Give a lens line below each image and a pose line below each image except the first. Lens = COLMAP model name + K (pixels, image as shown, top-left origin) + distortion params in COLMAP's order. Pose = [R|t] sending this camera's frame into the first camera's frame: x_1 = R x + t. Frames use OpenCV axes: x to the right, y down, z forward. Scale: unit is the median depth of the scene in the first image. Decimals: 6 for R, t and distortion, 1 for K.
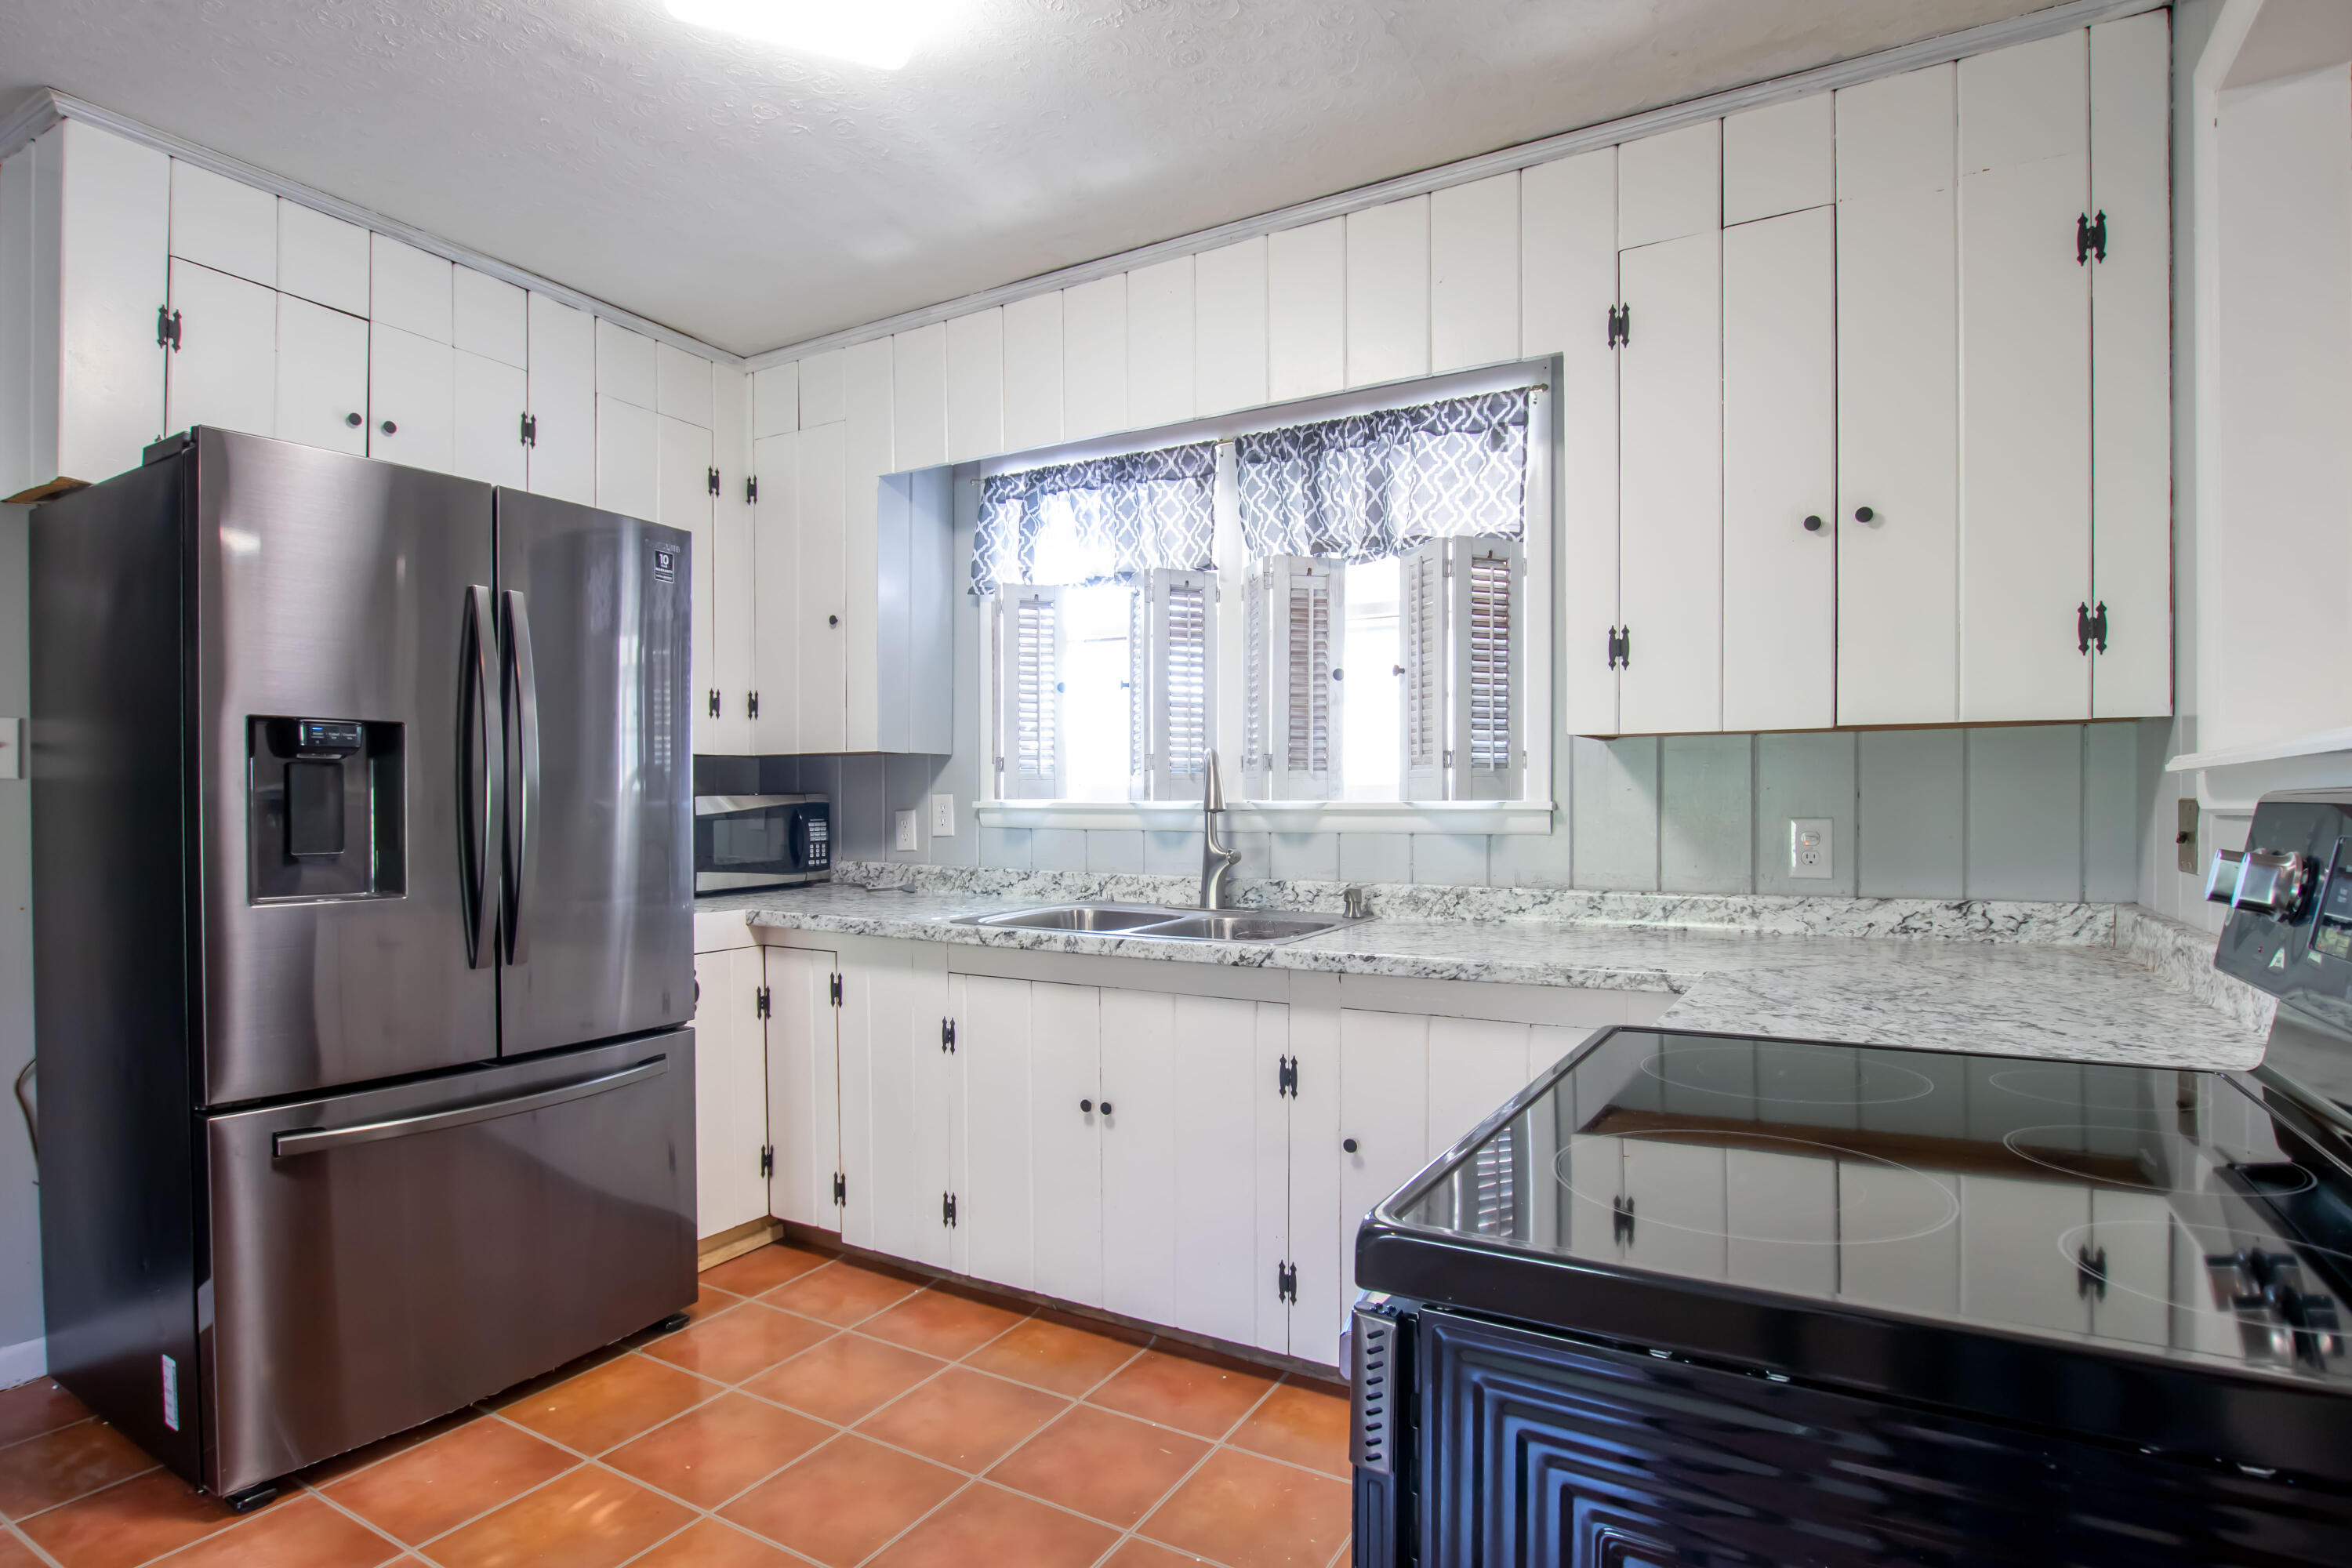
lens RADIAL K [[1176.5, 0, 1183.5], [0, 1176.5, 813.9], [0, 0, 1]] dist [-0.028023, 0.002184]
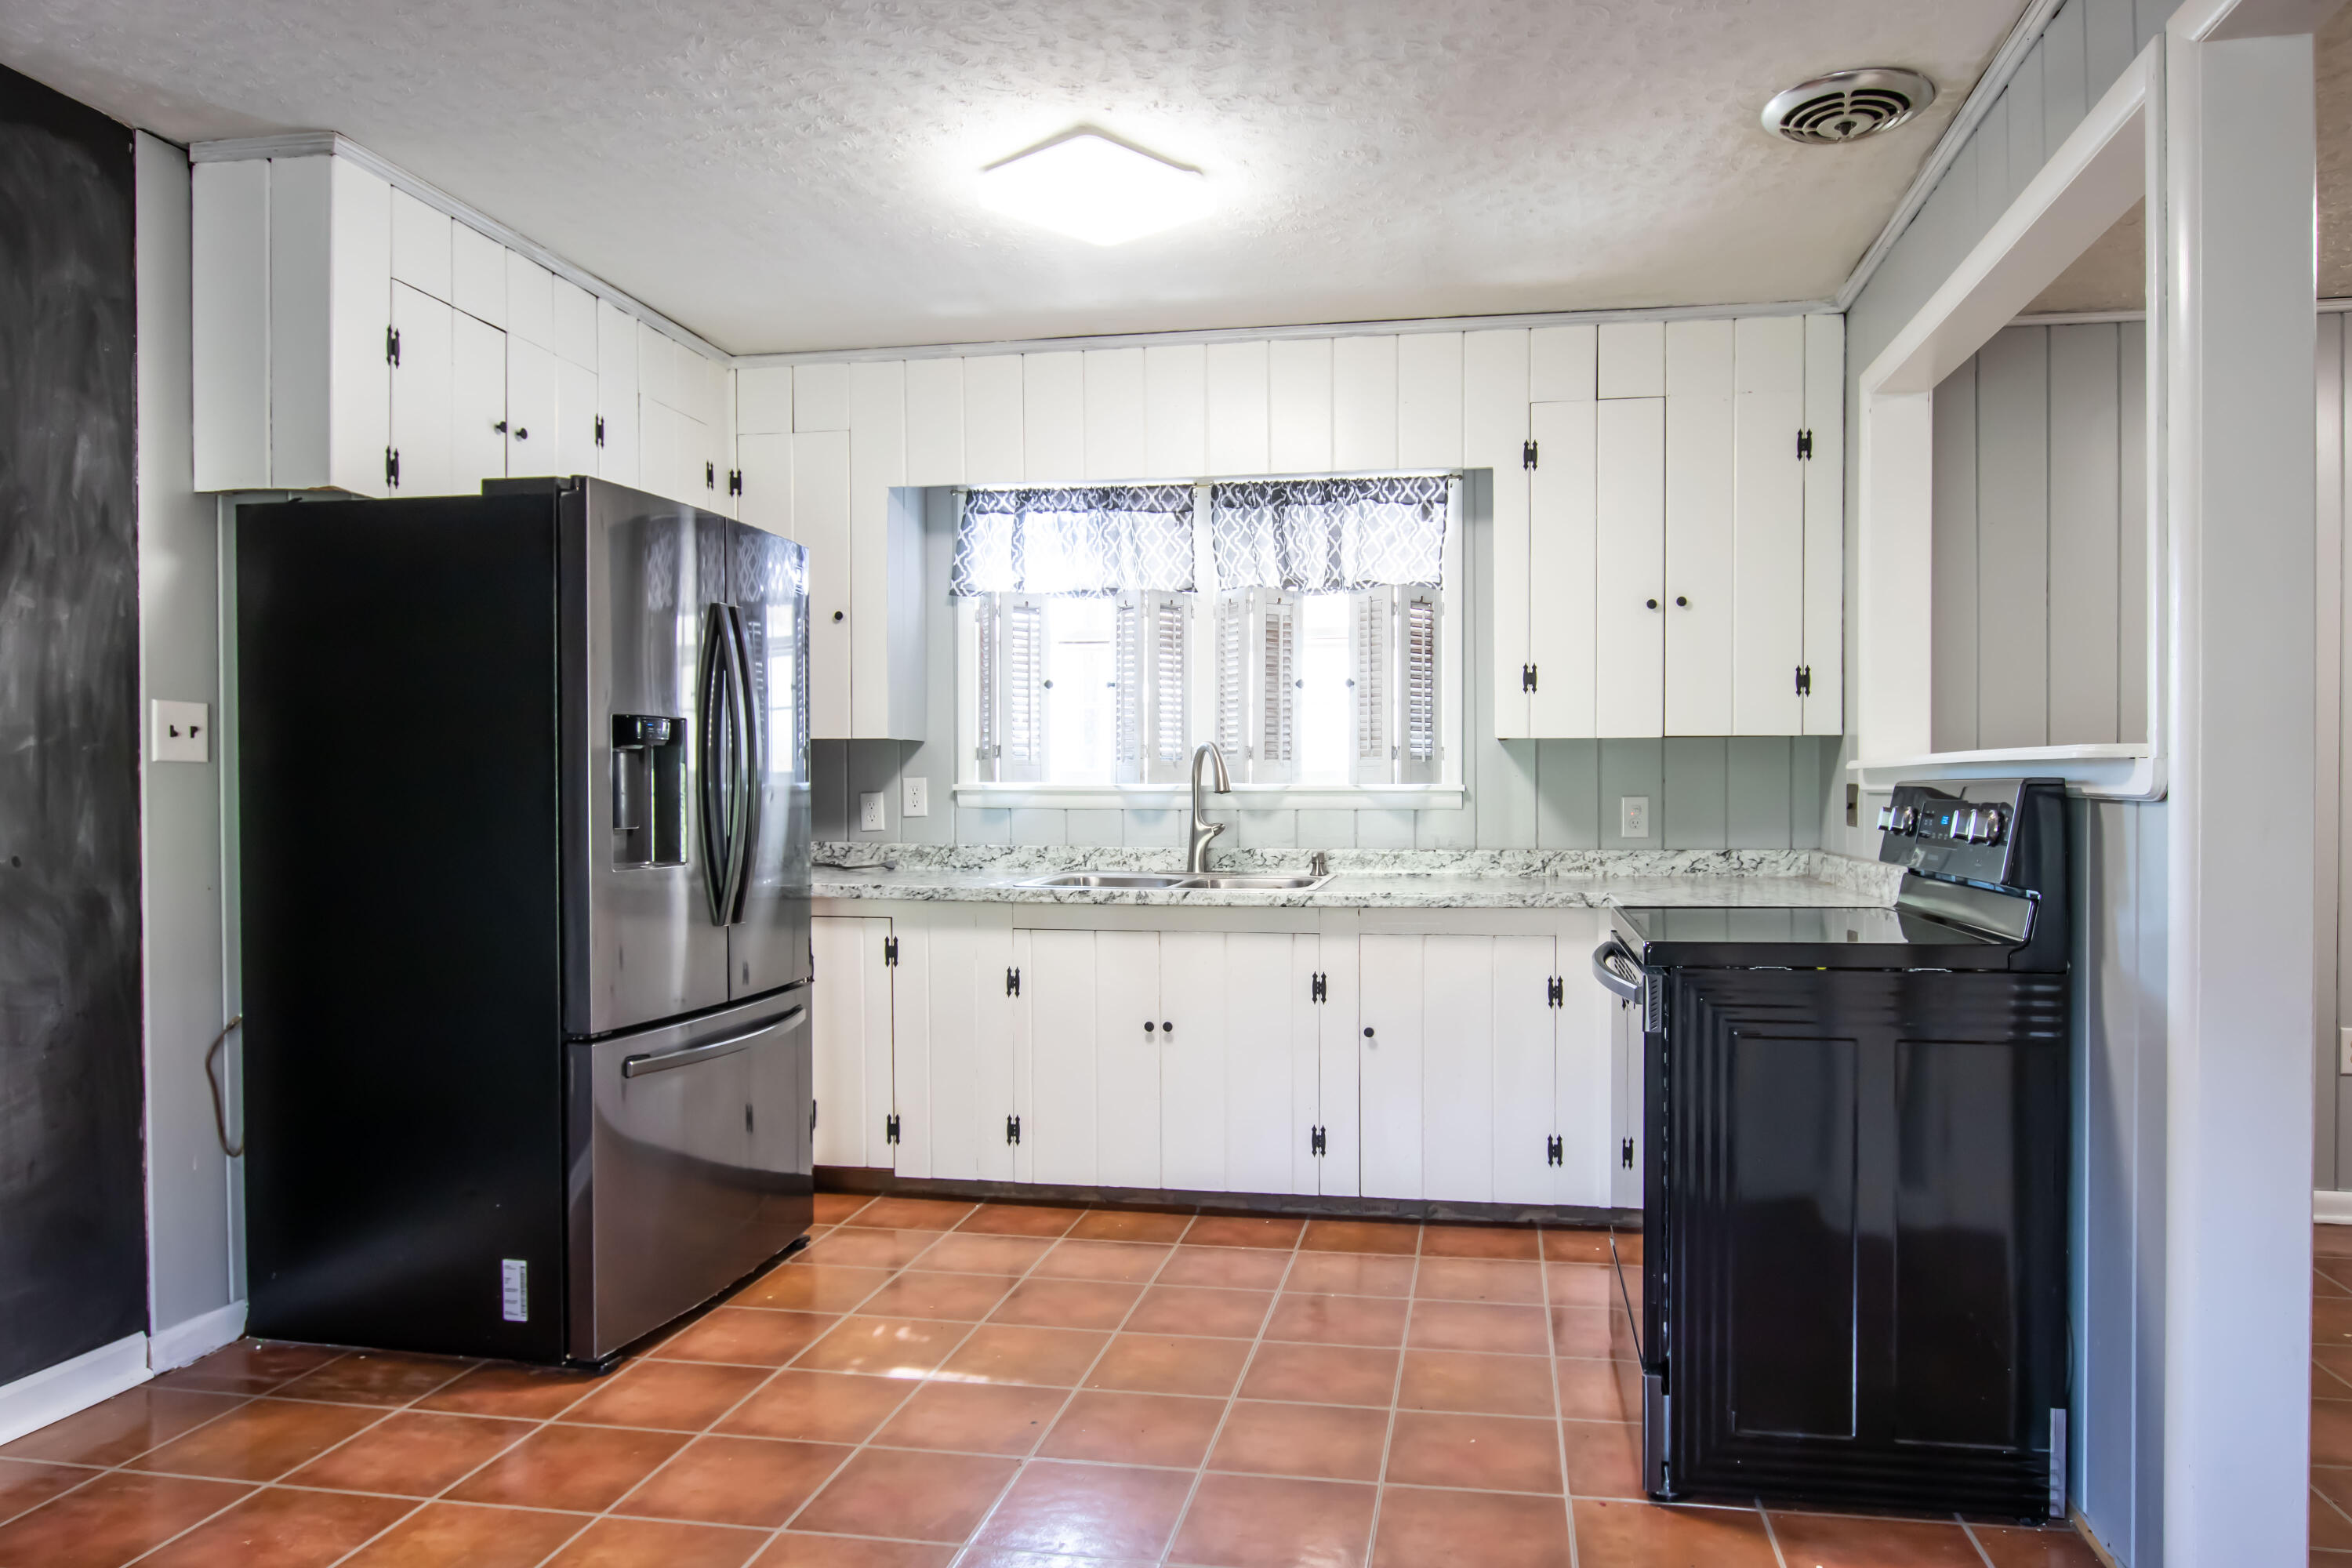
lens RADIAL K [[1612.7, 0, 1258.4], [0, 1612.7, 802.0], [0, 0, 1]] dist [-0.029465, 0.029109]
pose [[0.919773, -0.003852, 0.392432, -0.615070], [0.003179, 0.999992, 0.002364, 0.003970], [-0.392438, -0.000927, 0.919778, -0.597692]]
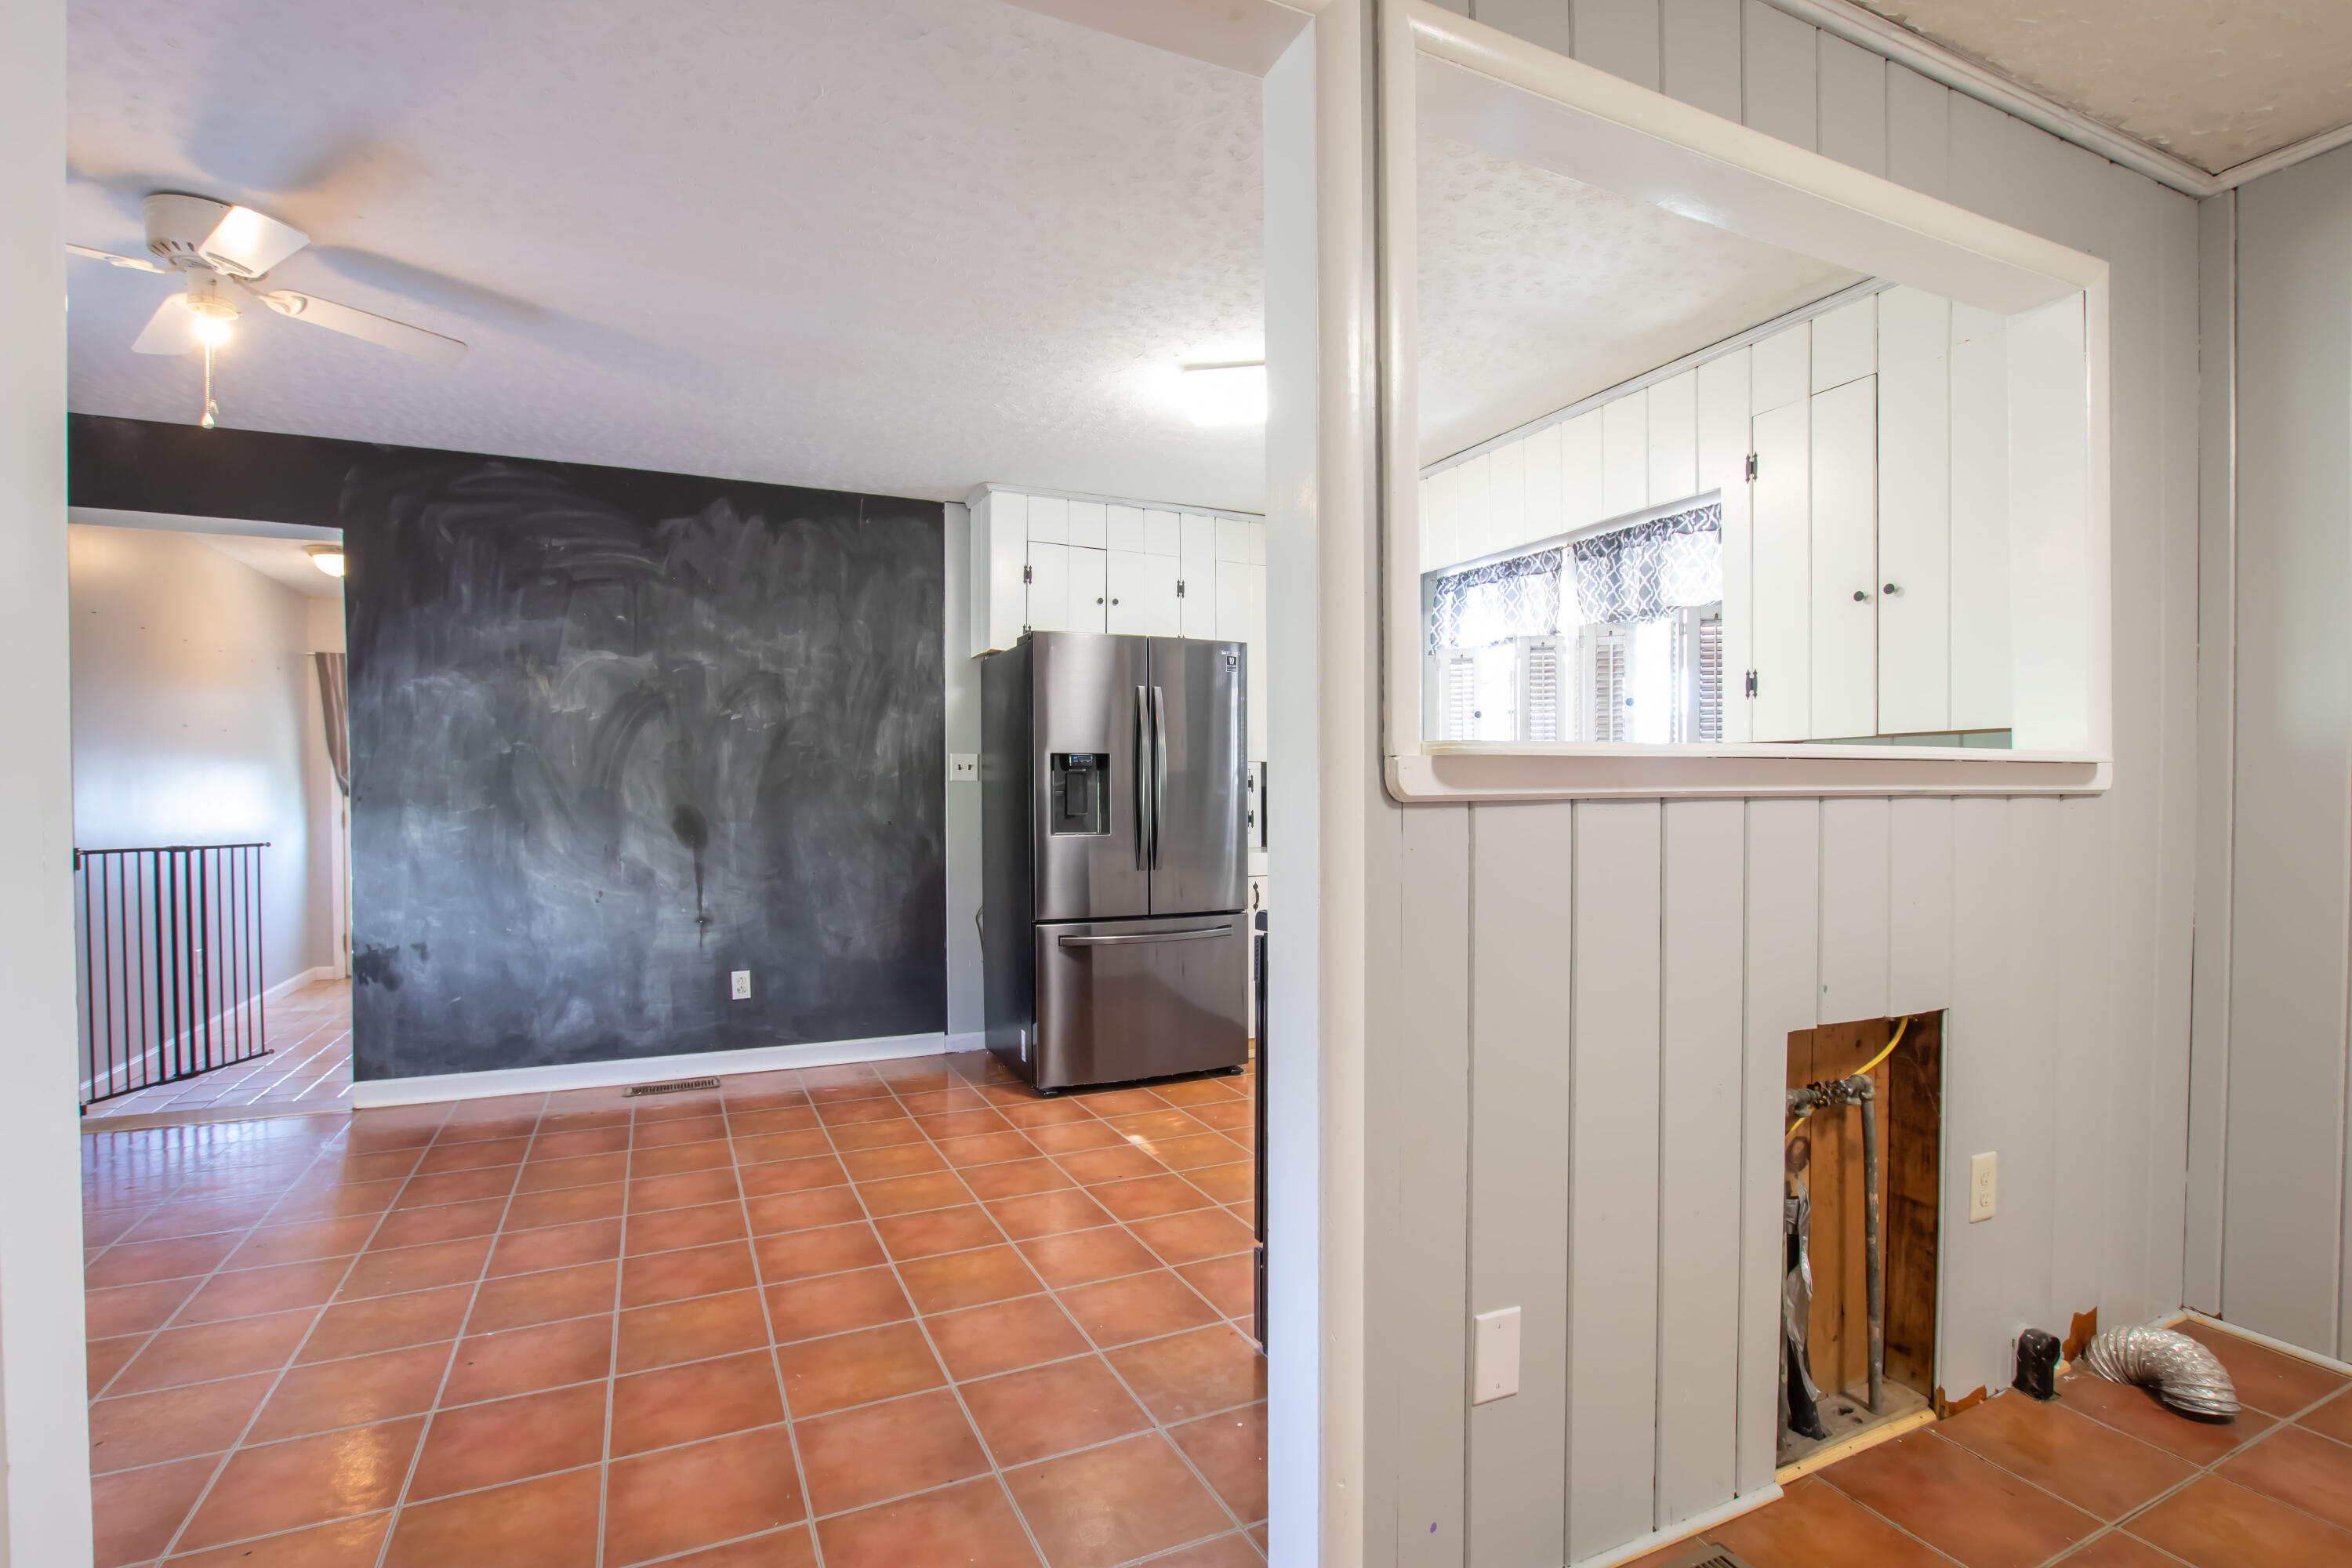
lens RADIAL K [[1210.0, 0, 1147.9], [0, 1210.0, 816.6], [0, 0, 1]] dist [-0.035854, 0.000022]
pose [[0.793081, 0.008948, -0.609051, 0.595238], [-0.003086, 0.999938, 0.010673, 0.010964], [0.609109, -0.006585, 0.793059, -0.583144]]
